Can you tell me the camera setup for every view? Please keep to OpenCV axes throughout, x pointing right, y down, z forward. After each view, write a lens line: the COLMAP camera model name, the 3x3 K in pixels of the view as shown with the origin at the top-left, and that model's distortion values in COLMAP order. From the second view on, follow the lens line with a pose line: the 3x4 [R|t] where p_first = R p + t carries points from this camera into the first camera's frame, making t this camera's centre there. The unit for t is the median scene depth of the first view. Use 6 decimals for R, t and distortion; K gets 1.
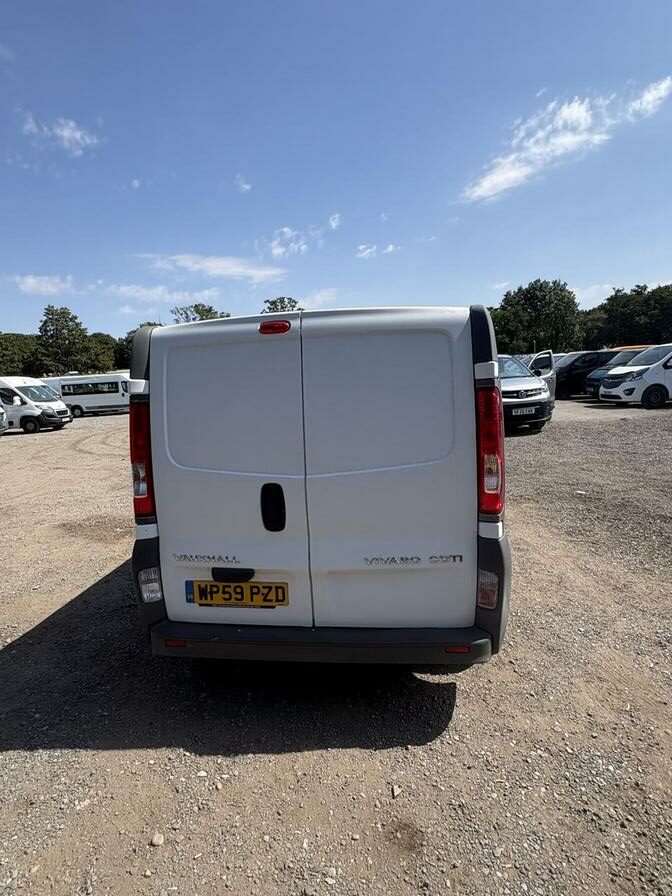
lens RADIAL K [[492.8, 0, 341.4], [0, 492.8, 450.1], [0, 0, 1]] dist [-0.002066, 0.003709]
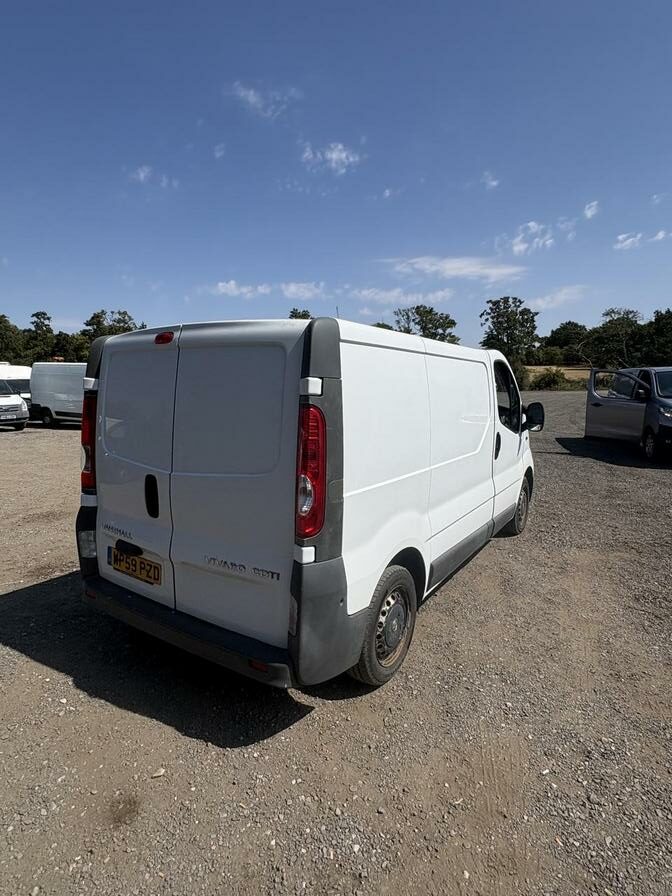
lens RADIAL K [[492.8, 0, 331.3], [0, 492.8, 449.8], [0, 0, 1]] dist [-0.002066, 0.003709]
pose [[0.893729, 0.111574, -0.434510, 0.350351], [-0.112232, 0.993386, 0.024237, -0.031113], [0.434341, 0.027104, 0.900341, 0.075329]]
